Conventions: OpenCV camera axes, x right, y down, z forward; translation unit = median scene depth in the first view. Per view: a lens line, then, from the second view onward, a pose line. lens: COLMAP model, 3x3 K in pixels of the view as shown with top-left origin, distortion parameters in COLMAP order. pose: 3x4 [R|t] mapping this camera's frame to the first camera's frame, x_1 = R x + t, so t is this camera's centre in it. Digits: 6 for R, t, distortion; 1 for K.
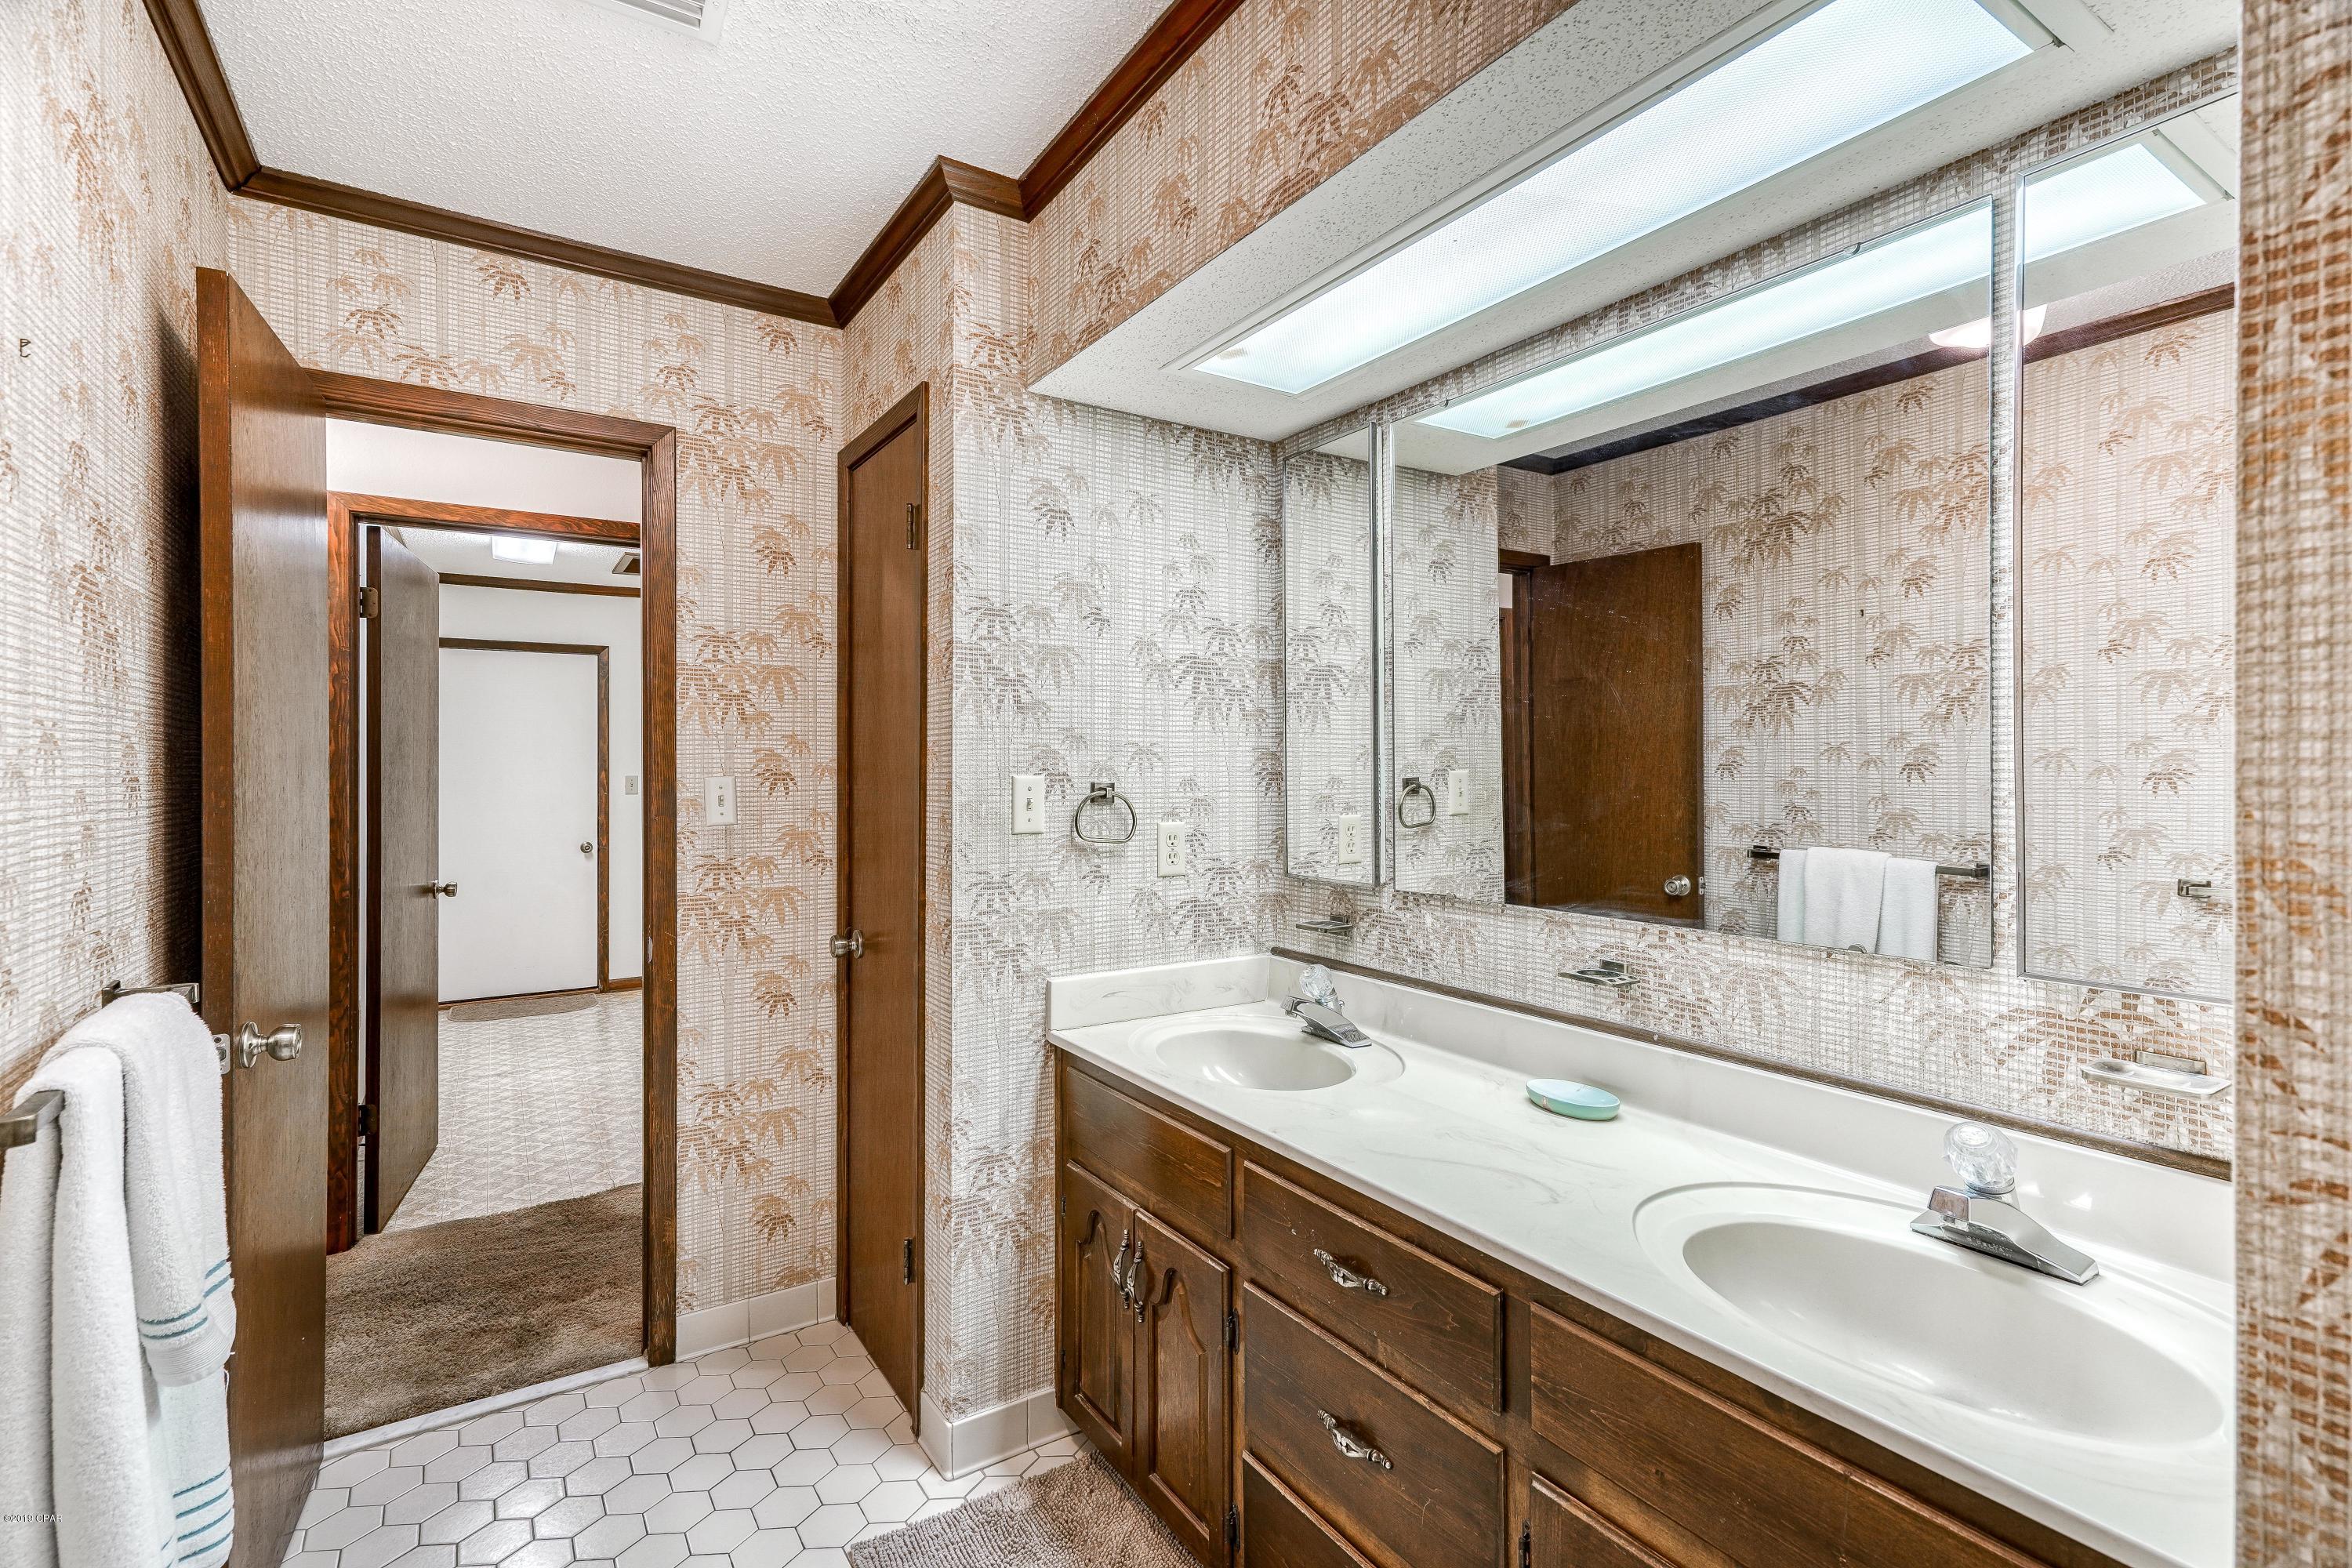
lens RADIAL K [[1085.9, 0, 1177.3], [0, 1085.9, 775.1], [0, 0, 1]] dist [-0.002577, 0.009240]
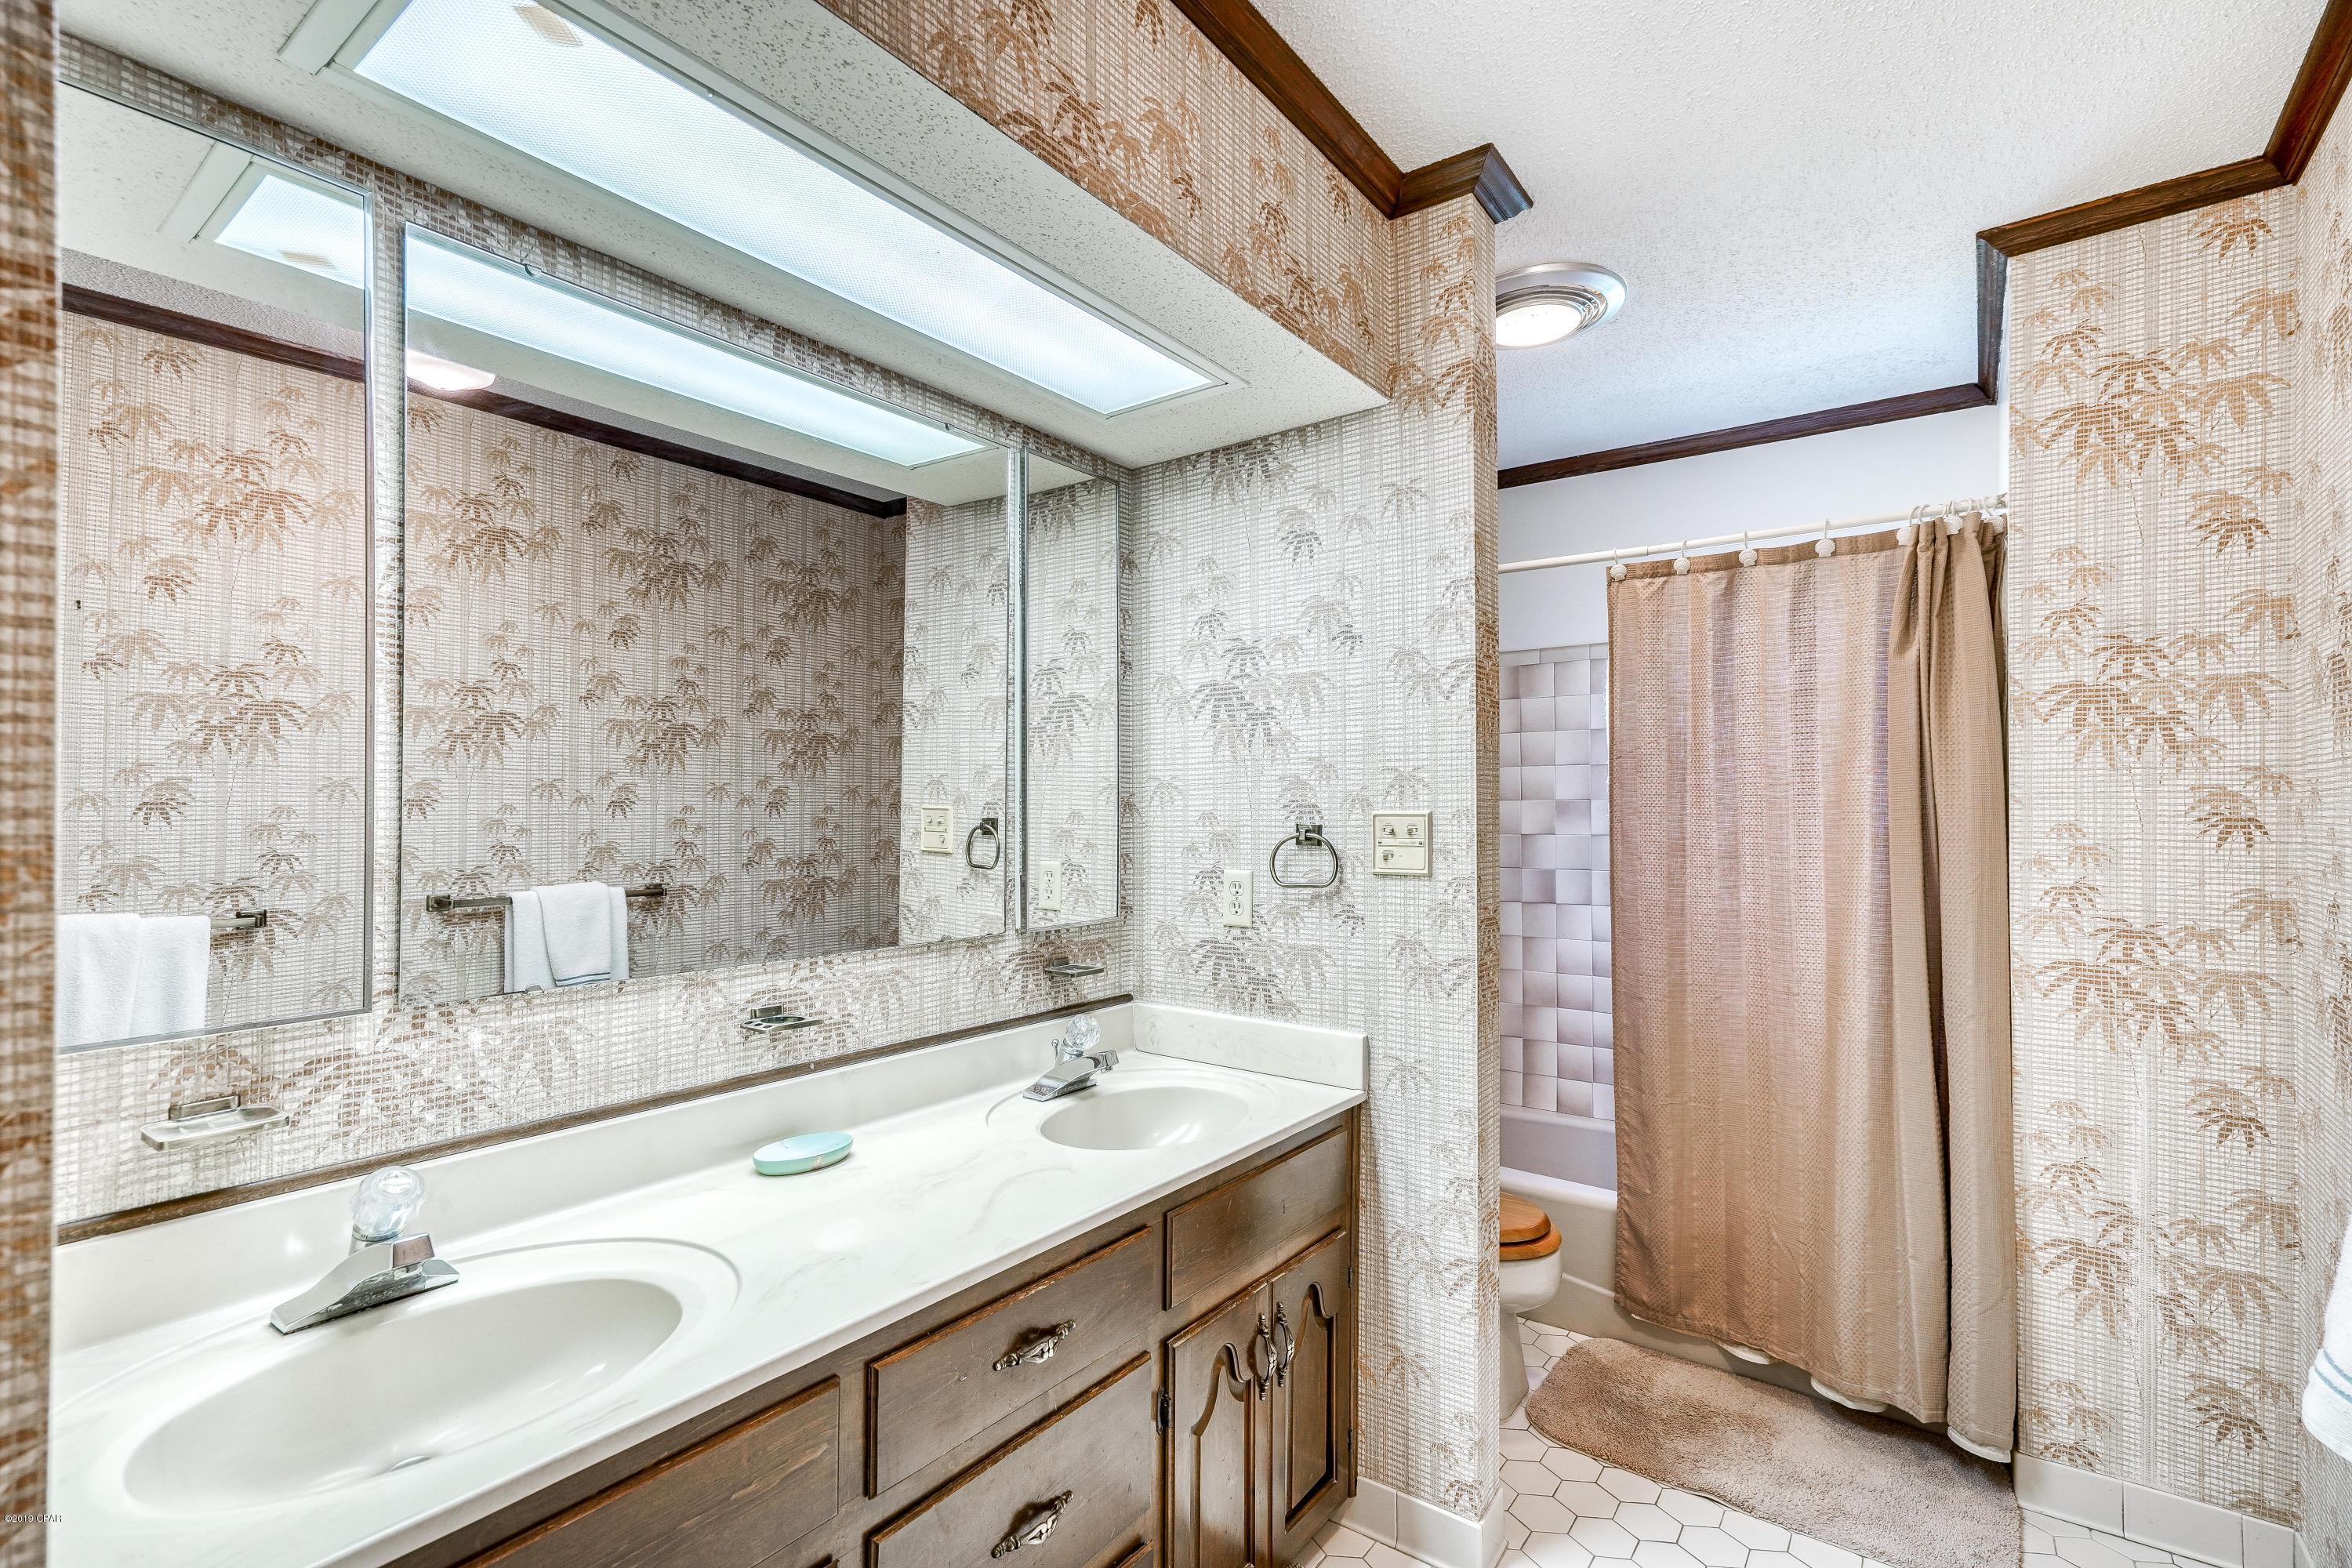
lens RADIAL K [[1071.8, 0, 1180.7], [0, 1071.8, 810.0], [0, 0, 1]] dist [0.025378, -0.000015]
pose [[-0.346029, 0.001128, 0.938223, -0.616776], [0.005502, 0.999985, 0.000828, -0.000999], [-0.938208, 0.005449, -0.346030, 0.984098]]
